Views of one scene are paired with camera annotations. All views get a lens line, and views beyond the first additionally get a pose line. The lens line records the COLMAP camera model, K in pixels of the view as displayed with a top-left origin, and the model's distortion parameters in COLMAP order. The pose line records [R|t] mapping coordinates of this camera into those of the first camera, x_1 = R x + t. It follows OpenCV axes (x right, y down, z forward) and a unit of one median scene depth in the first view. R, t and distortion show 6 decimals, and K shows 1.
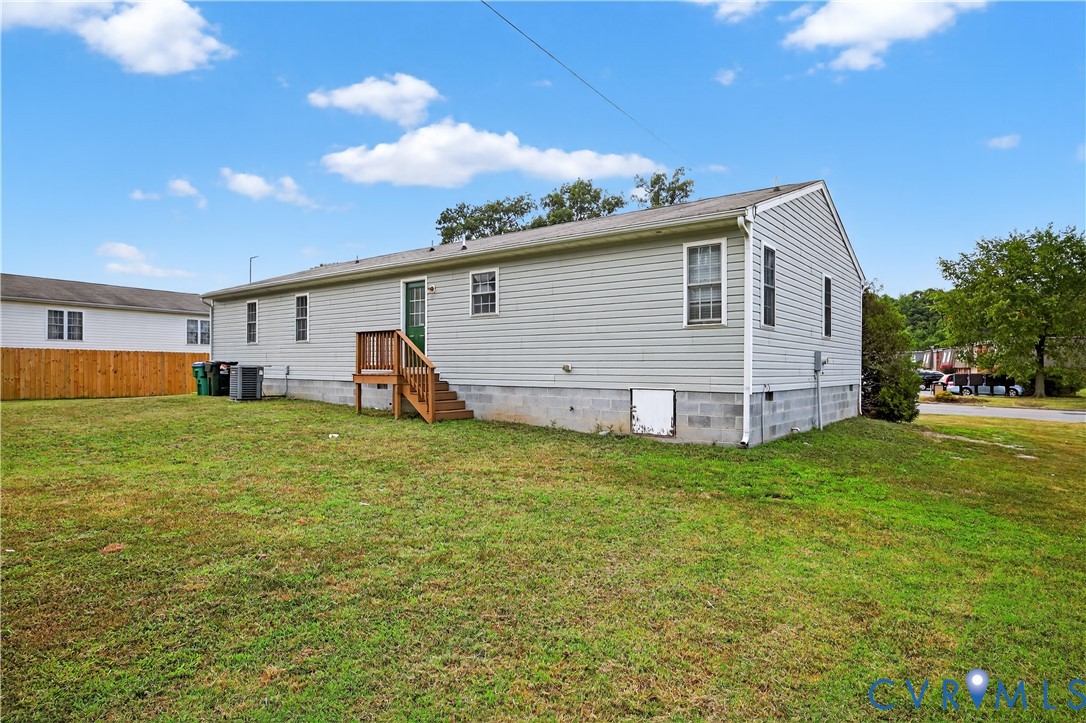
lens RADIAL K [[589.8, 0, 543.0], [0, 589.8, 361.5], [0, 0, 1]] dist [-0.001173, 0.000053]
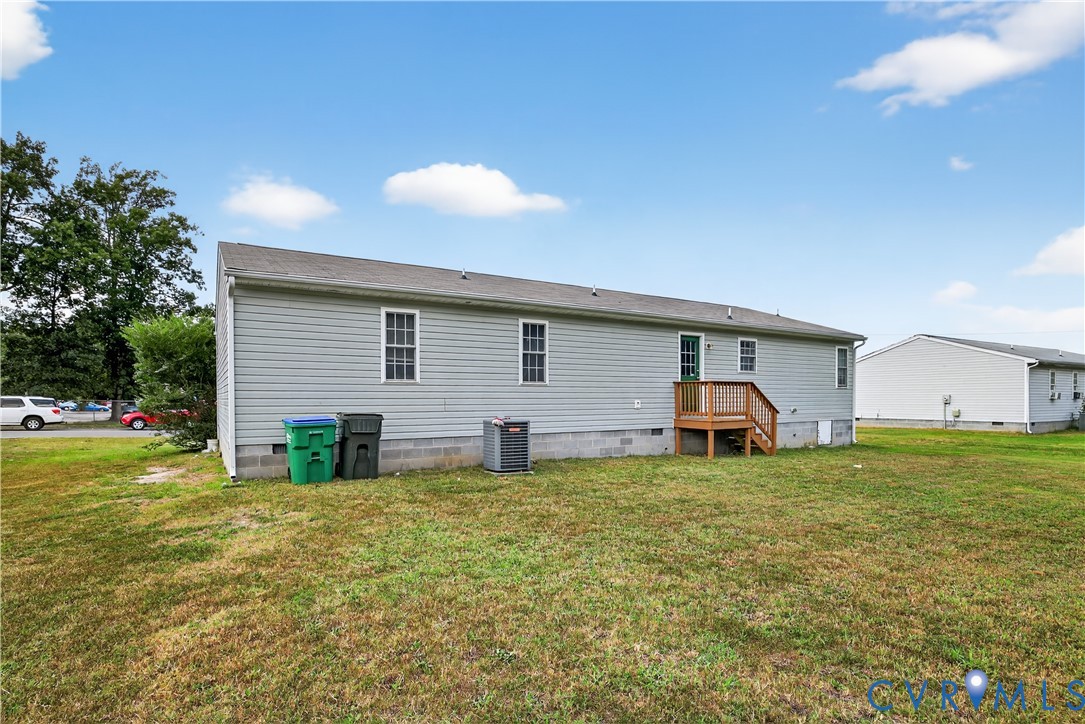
lens RADIAL K [[462.1, 0, 542.3], [0, 462.1, 410.5], [0, 0, 1]] dist [-0.000590, 0.000022]
pose [[0.411226, -0.008968, 0.911489, -0.954114], [0.014369, 0.999891, 0.003355, -0.001227], [-0.911420, 0.011717, 0.411310, 0.757058]]
